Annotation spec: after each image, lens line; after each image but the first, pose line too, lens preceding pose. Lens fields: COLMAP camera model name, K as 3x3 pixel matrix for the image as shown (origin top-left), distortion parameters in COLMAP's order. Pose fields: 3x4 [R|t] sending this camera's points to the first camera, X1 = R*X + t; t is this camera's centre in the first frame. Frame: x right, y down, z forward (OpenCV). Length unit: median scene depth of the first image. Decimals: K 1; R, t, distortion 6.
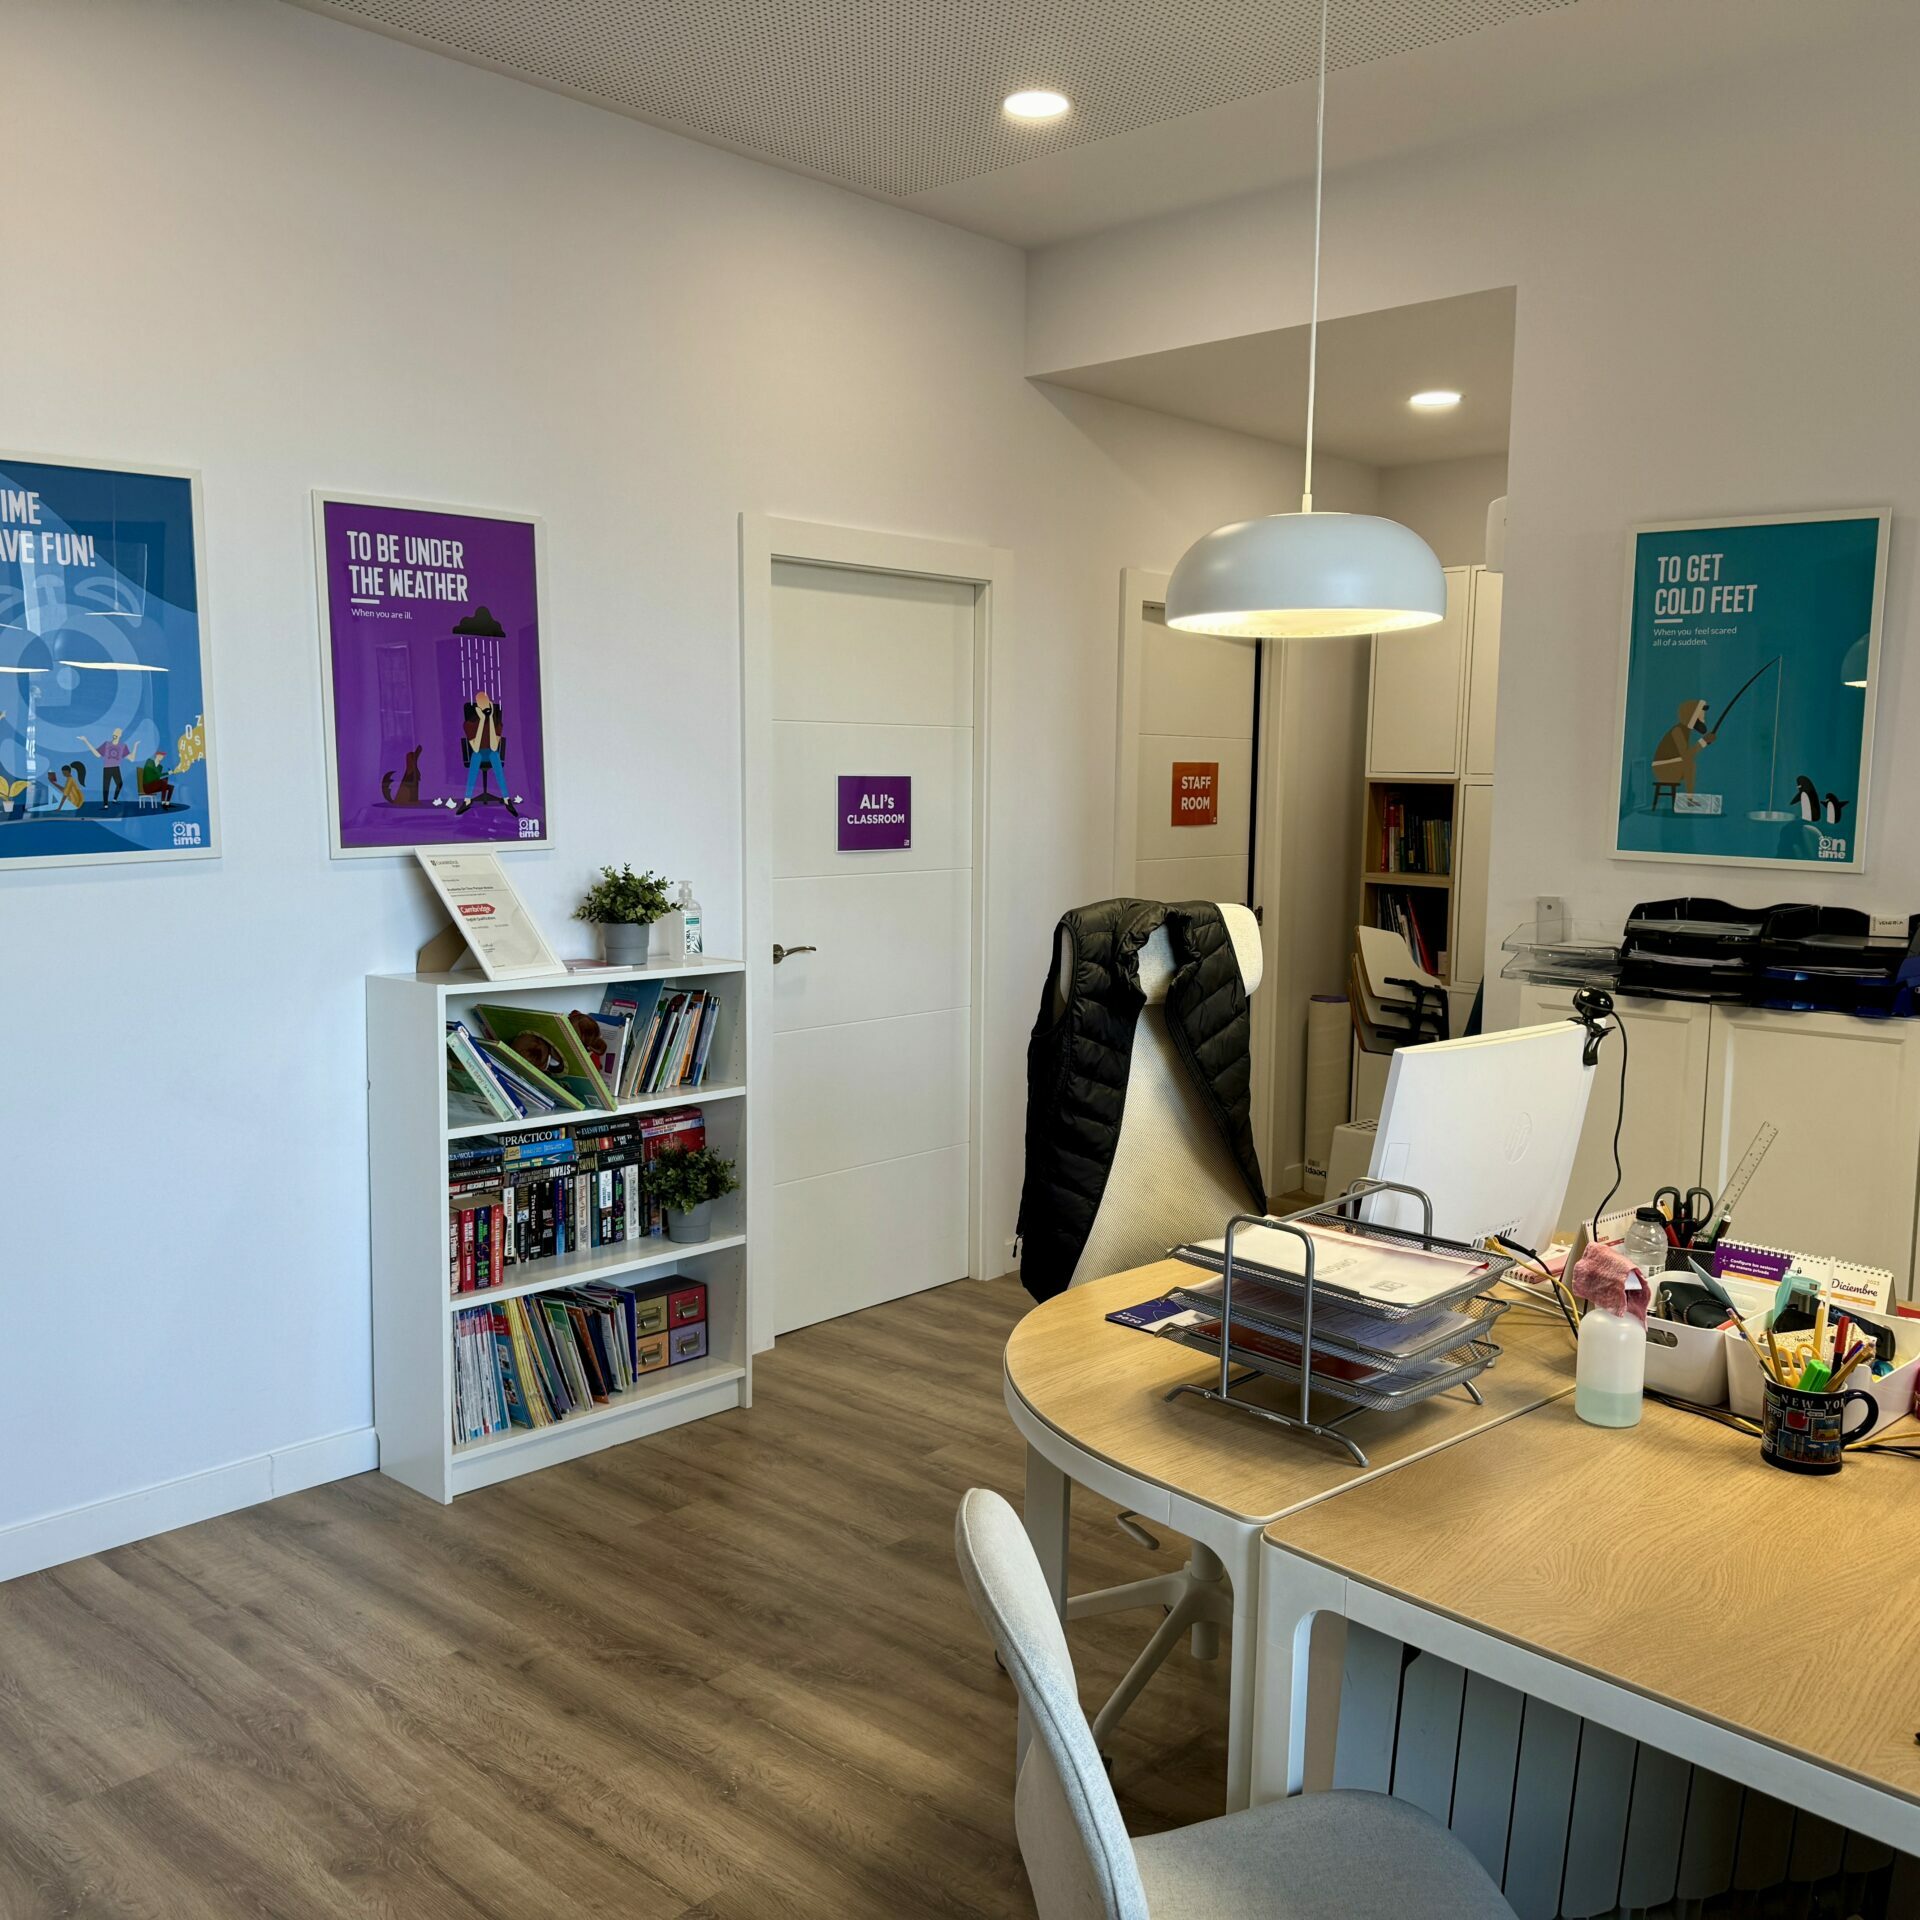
lens RADIAL K [[1787.8, 0, 960.0], [0, 1787.8, 960.0], [0, 0, 1]] dist [0.119778, -0.229306]
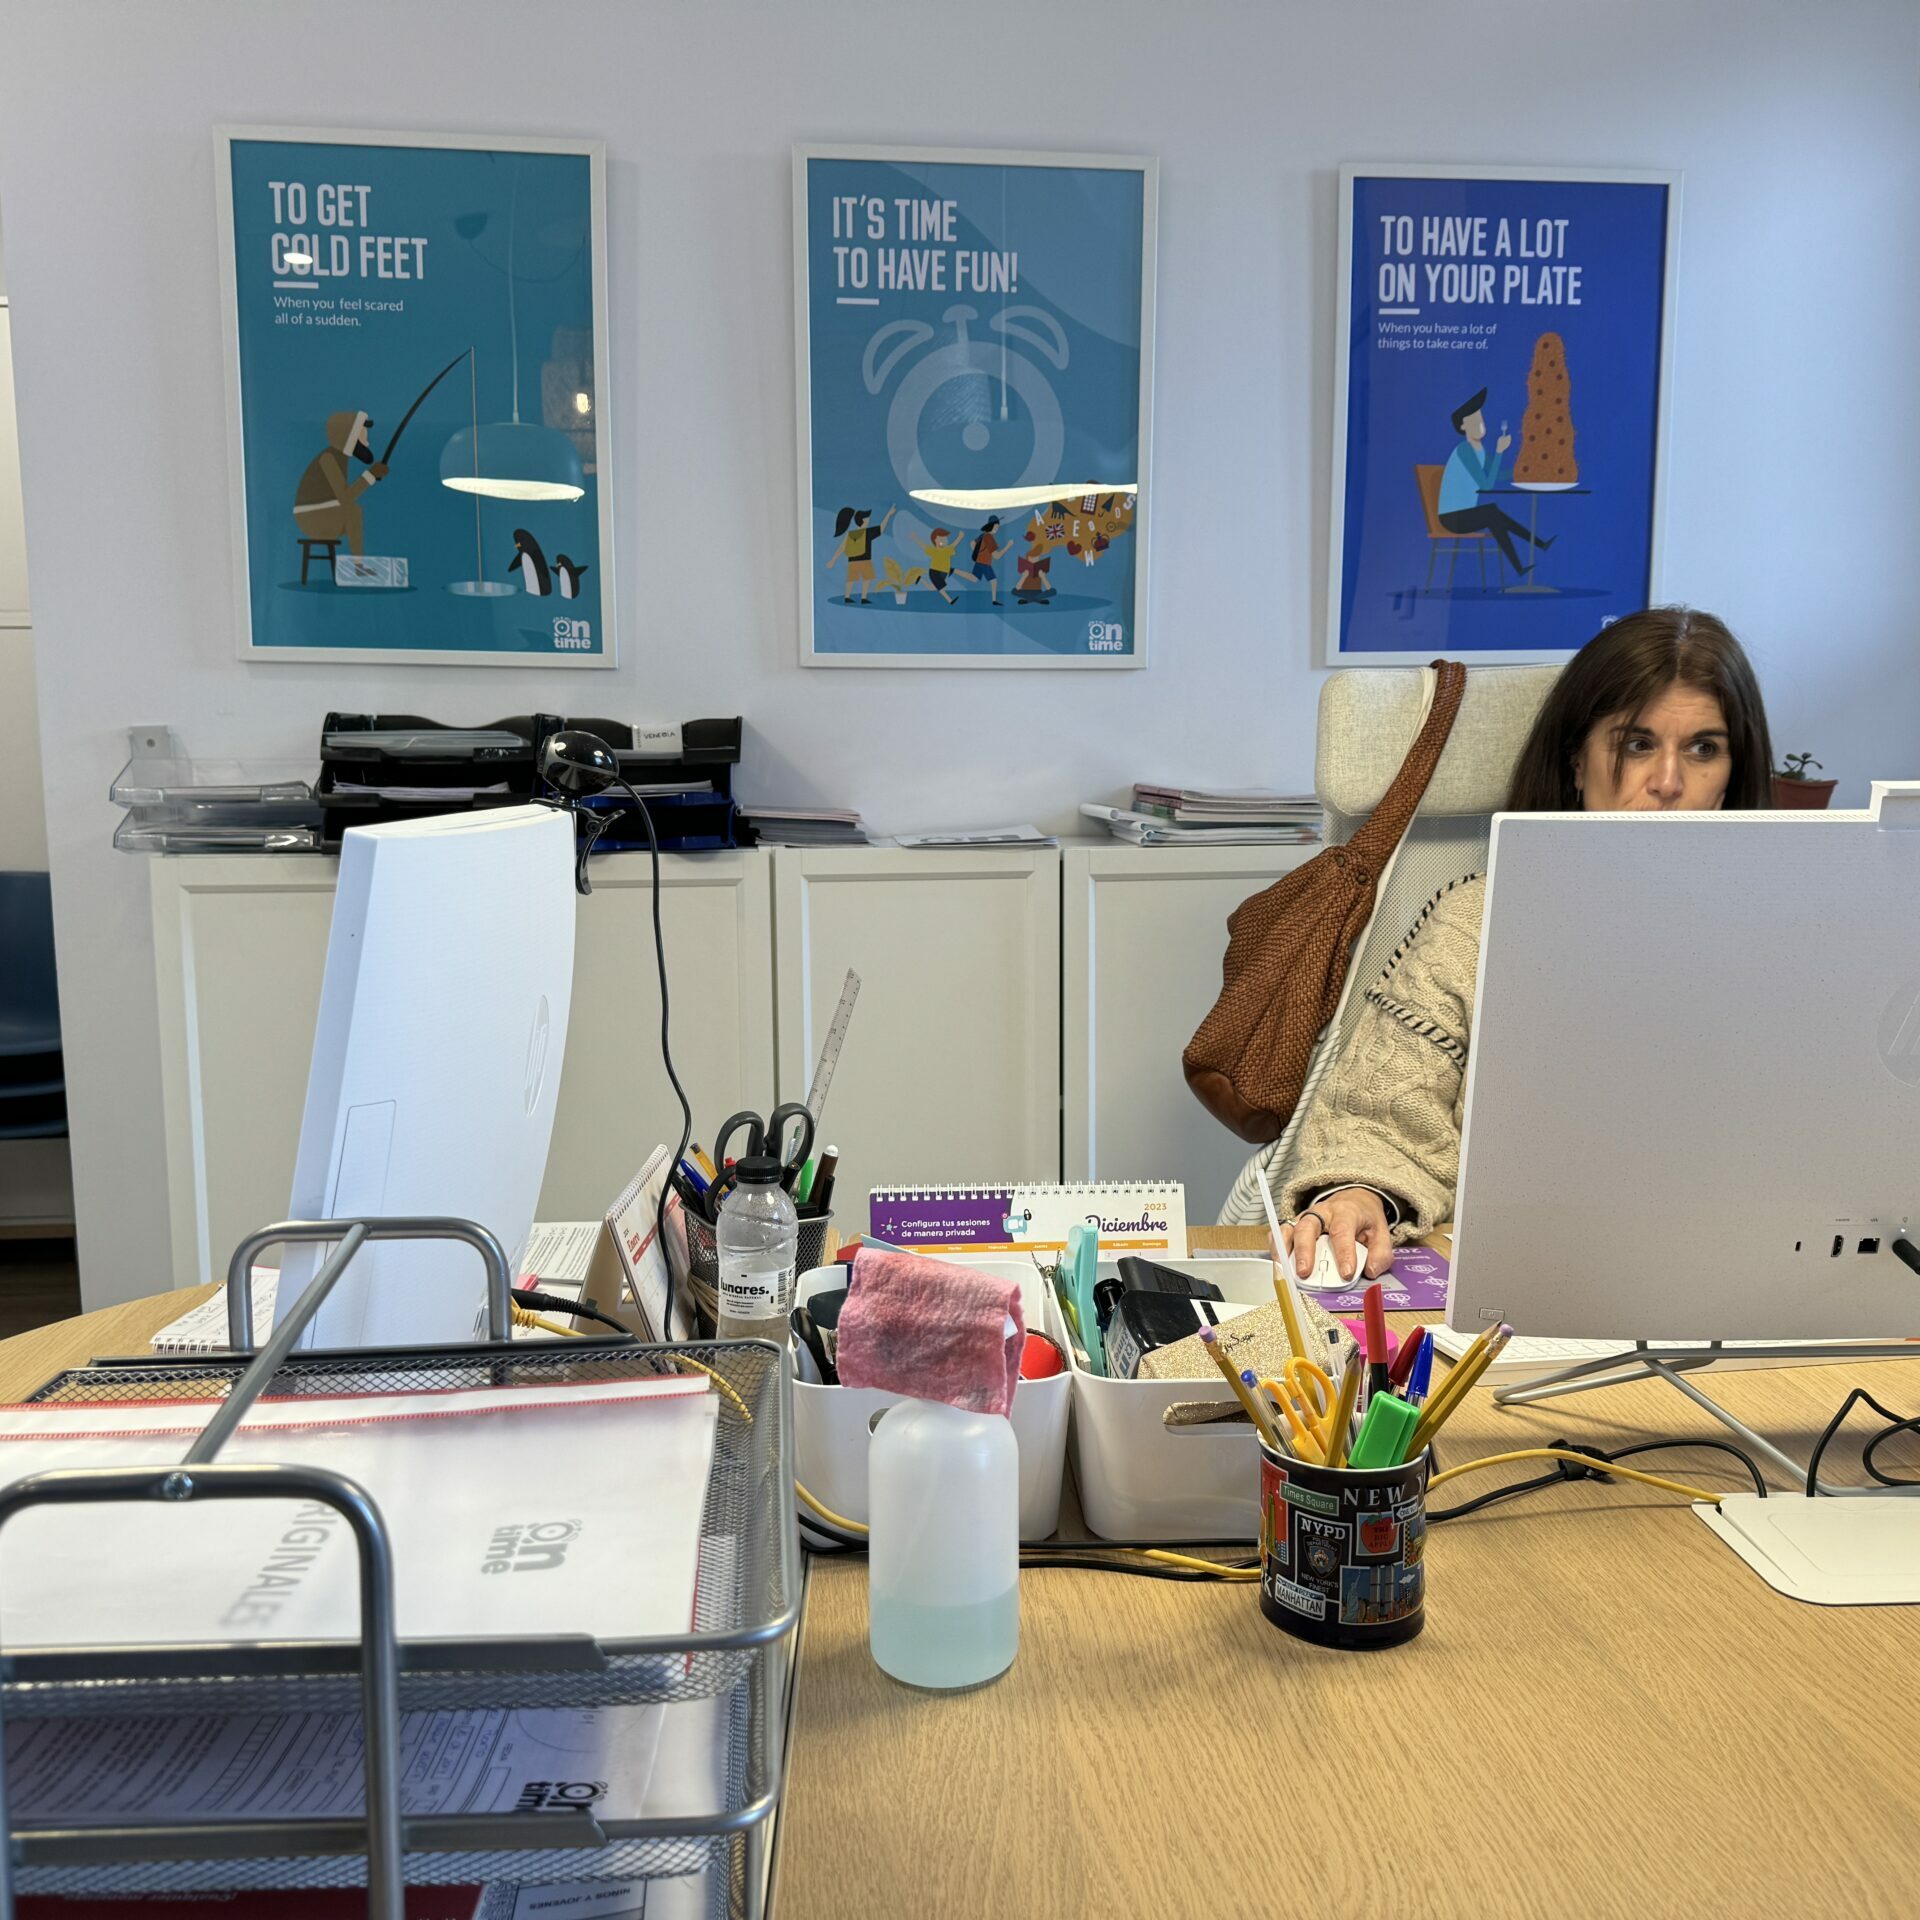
lens RADIAL K [[1787.8, 0, 960.0], [0, 1787.8, 960.0], [0, 0, 1]] dist [0.119778, -0.229306]
pose [[0.655605, -0.101565, 0.748242, 0.038077], [0.094271, 0.994169, 0.052347, 0.041551], [-0.749196, 0.036219, 0.661357, 0.411904]]
